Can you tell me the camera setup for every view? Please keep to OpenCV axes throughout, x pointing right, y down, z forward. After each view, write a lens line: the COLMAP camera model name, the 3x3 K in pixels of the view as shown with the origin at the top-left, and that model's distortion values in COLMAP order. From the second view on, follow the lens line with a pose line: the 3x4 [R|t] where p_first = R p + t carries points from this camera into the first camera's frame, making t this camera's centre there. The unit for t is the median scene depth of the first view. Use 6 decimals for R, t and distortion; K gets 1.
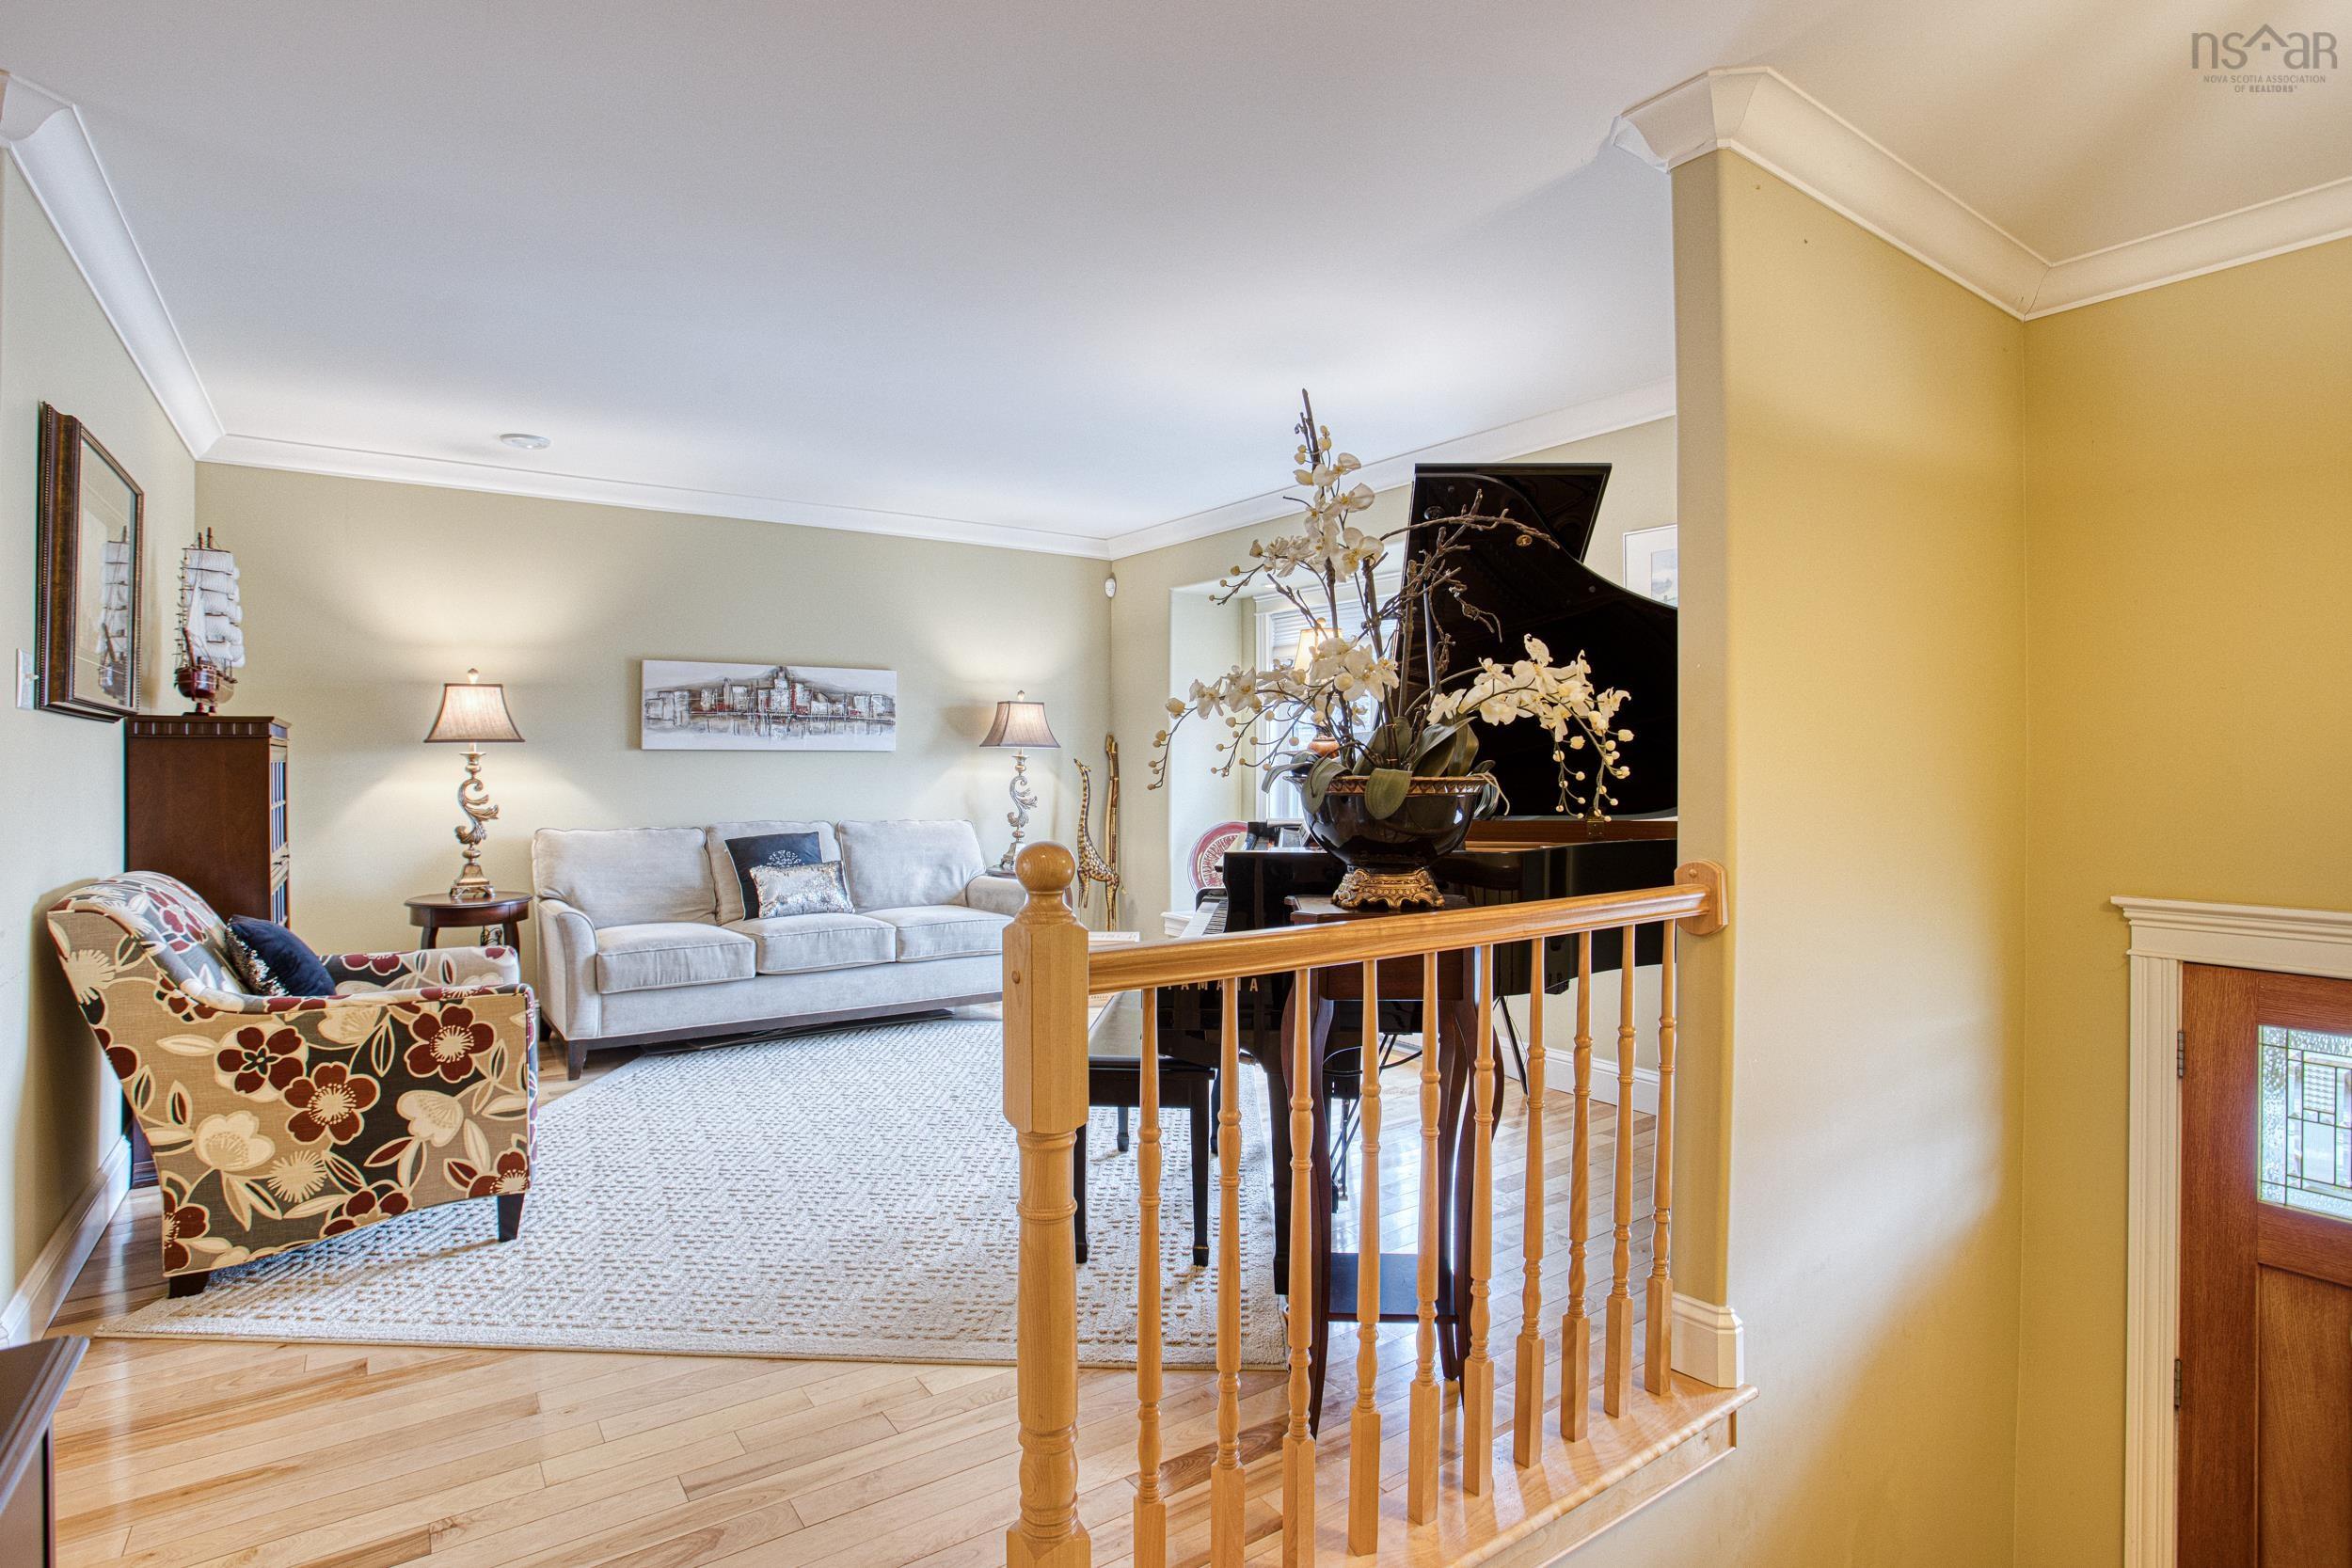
lens RADIAL K [[1152.1, 0, 1123.3], [0, 1152.1, 788.3], [0, 0, 1]] dist [-0.063249, 0.024448]
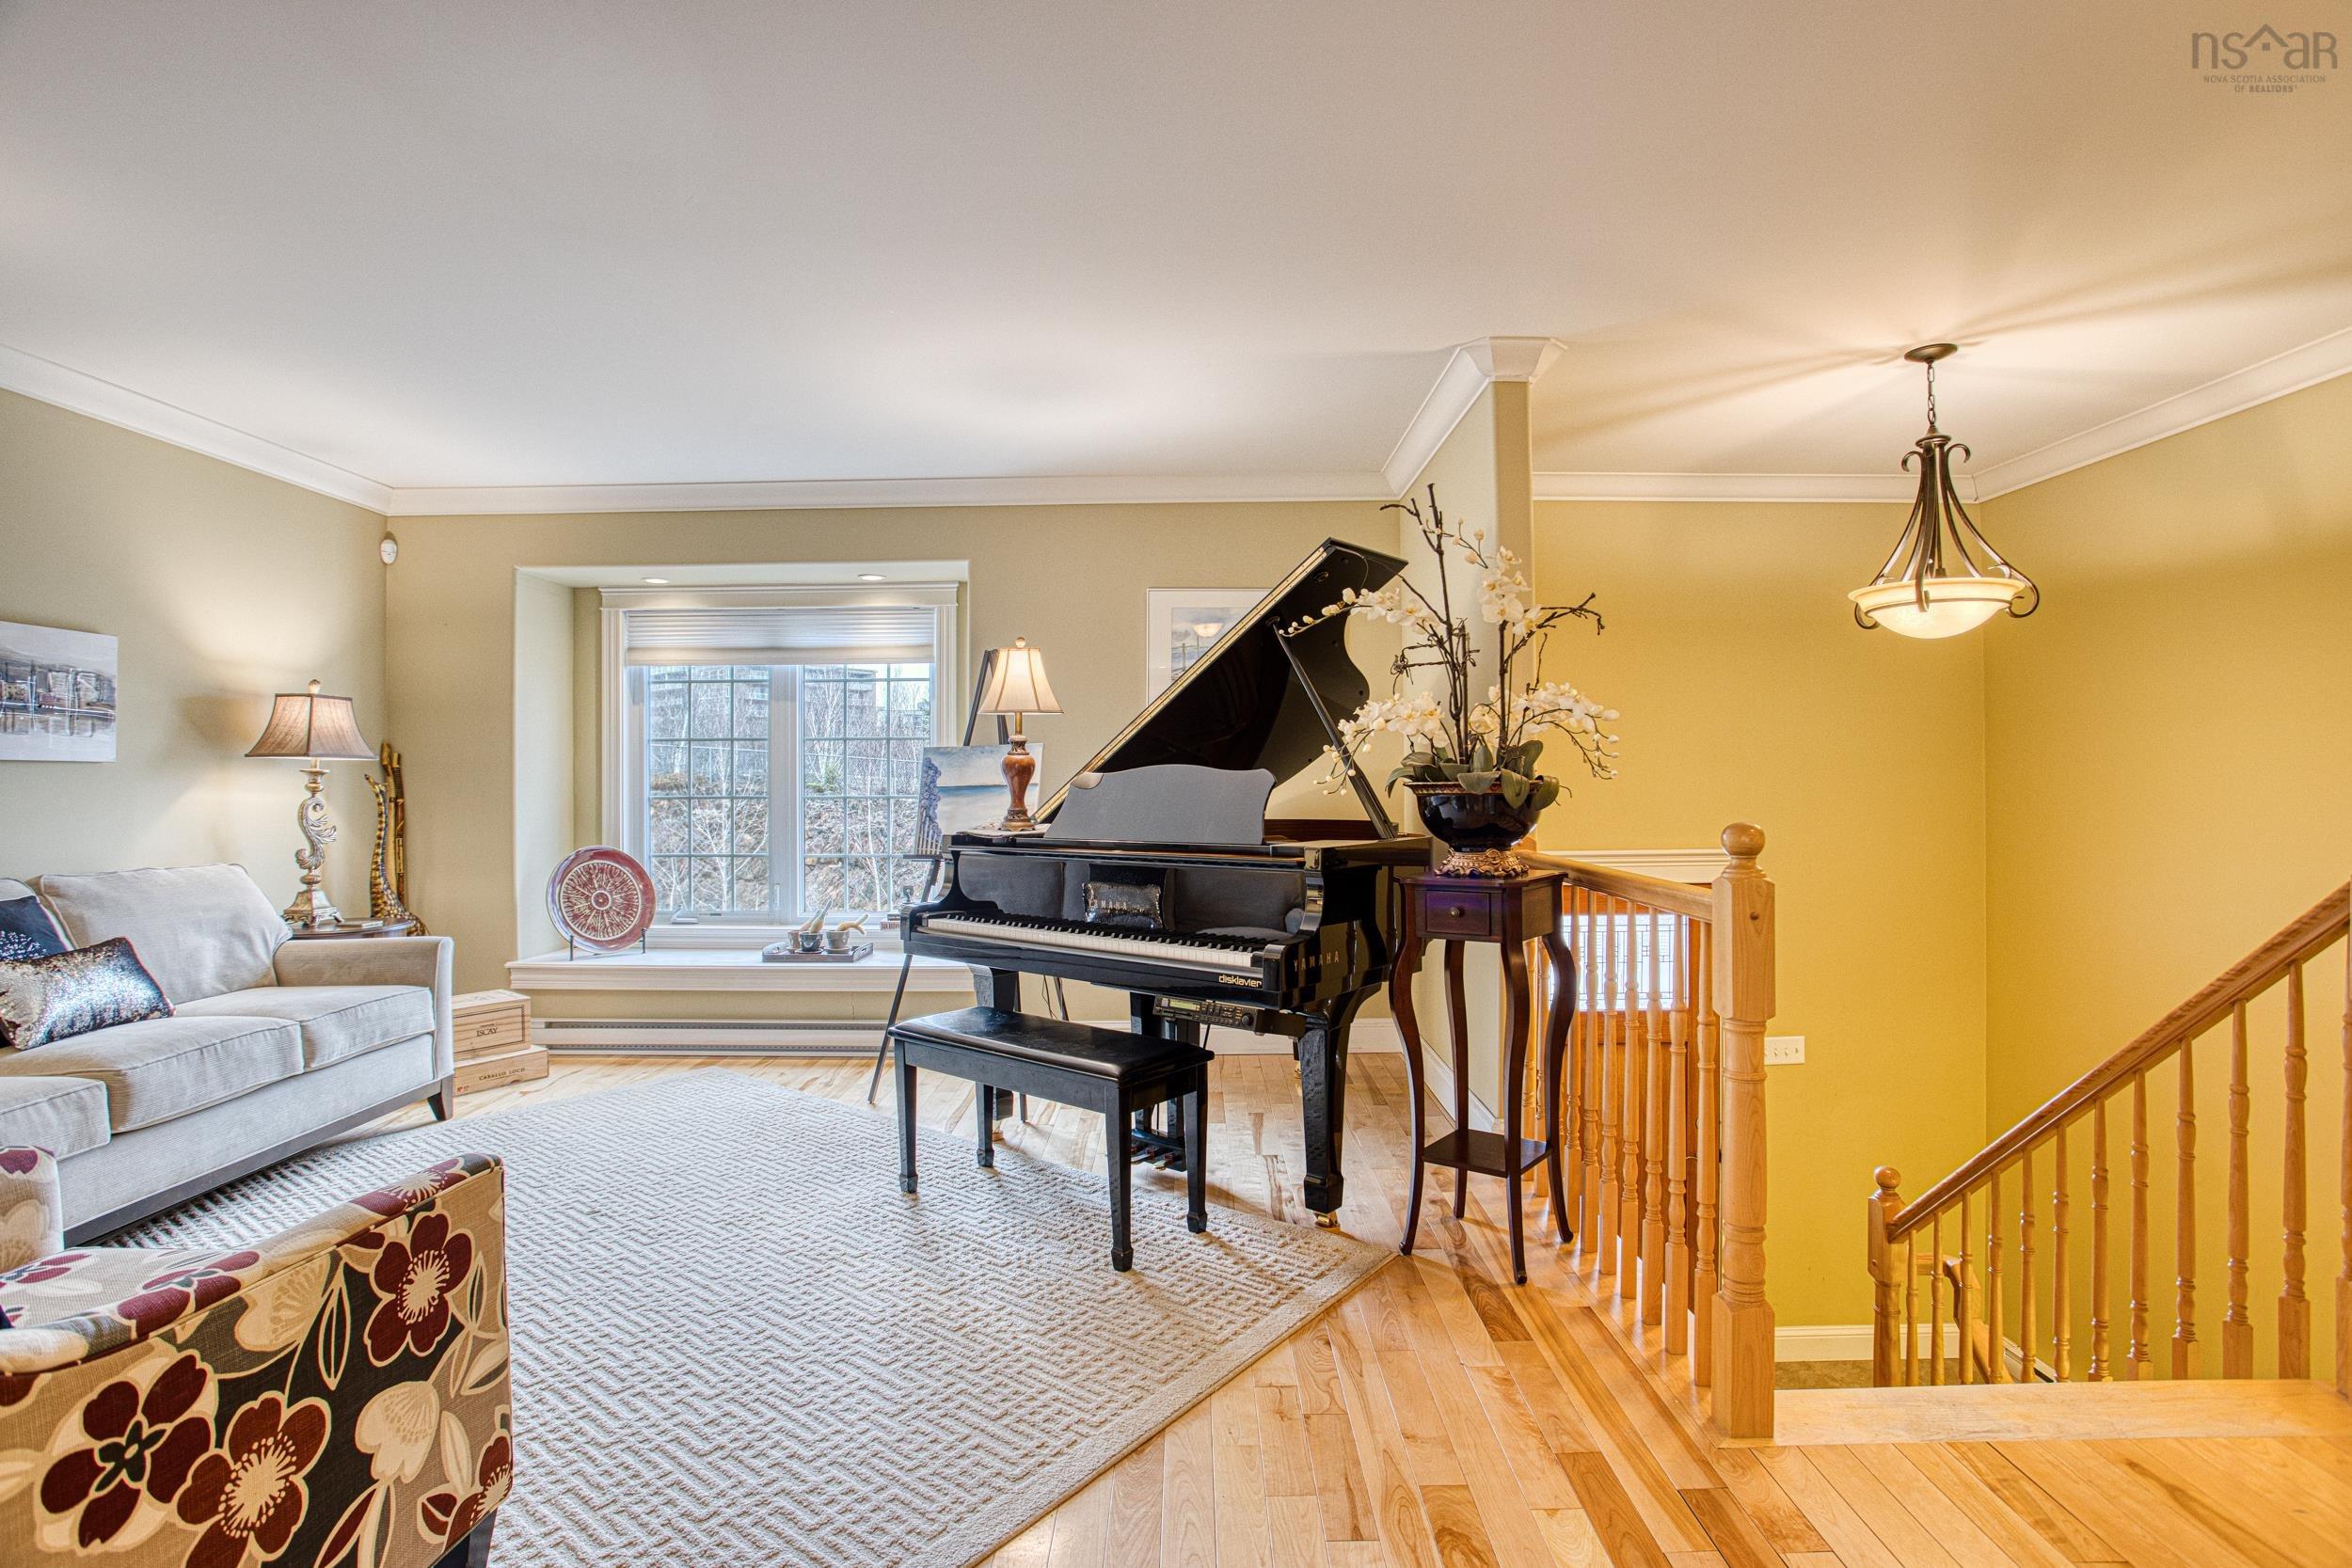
lens RADIAL K [[1152.1, 0, 1162.7], [0, 1152.1, 775.8], [0, 0, 1]] dist [-0.063249, 0.024448]
pose [[0.568835, -0.000925, 0.822451, -0.847508], [0.021601, 0.999671, -0.013815, -0.008326], [-0.822168, 0.025624, 0.568667, 0.385816]]
